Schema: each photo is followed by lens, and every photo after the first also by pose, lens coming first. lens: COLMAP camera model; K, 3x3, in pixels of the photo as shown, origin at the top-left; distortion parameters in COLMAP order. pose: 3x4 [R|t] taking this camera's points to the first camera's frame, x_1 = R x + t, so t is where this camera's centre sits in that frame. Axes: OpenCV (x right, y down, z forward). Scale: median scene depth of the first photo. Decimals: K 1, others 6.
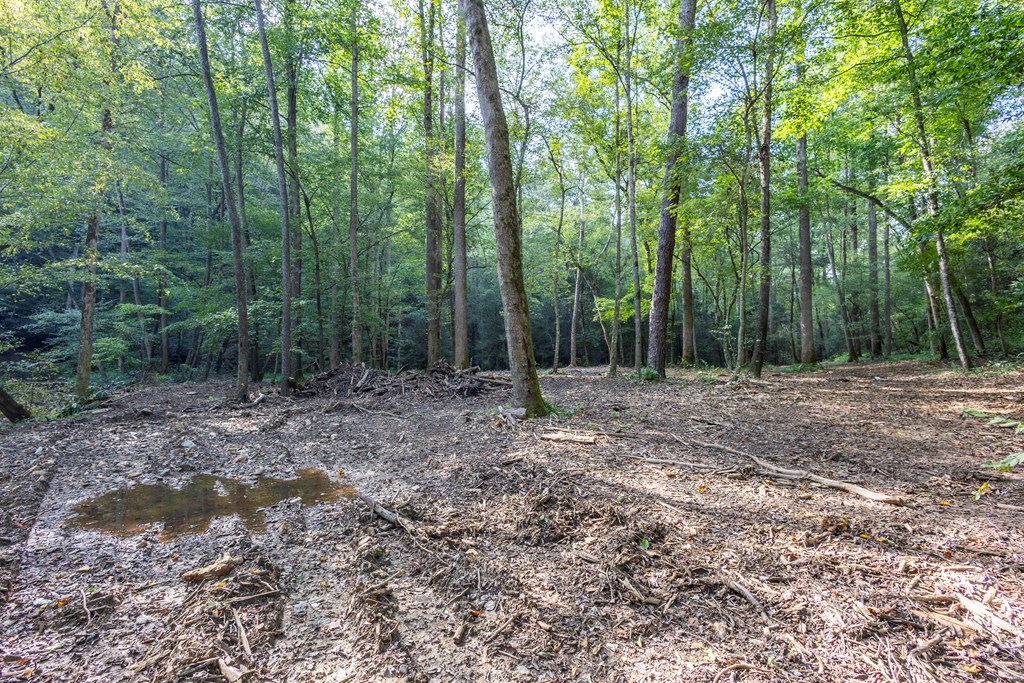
lens RADIAL K [[456.8, 0, 509.8], [0, 456.8, 341.4], [0, 0, 1]] dist [0.001288, -0.004197]
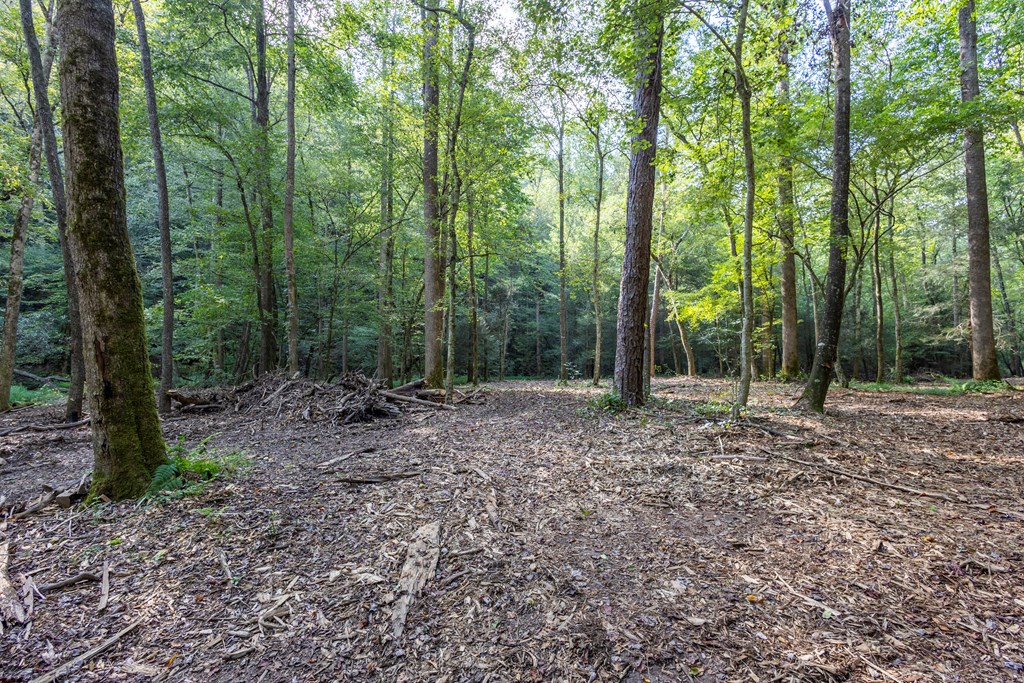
lens RADIAL K [[456.8, 0, 509.8], [0, 456.8, 341.4], [0, 0, 1]] dist [0.001288, -0.004197]
pose [[0.961624, -0.003558, -0.274349, 0.300152], [0.000875, 0.999951, -0.009899, -0.000767], [0.274371, 0.009279, 0.961579, 0.321164]]
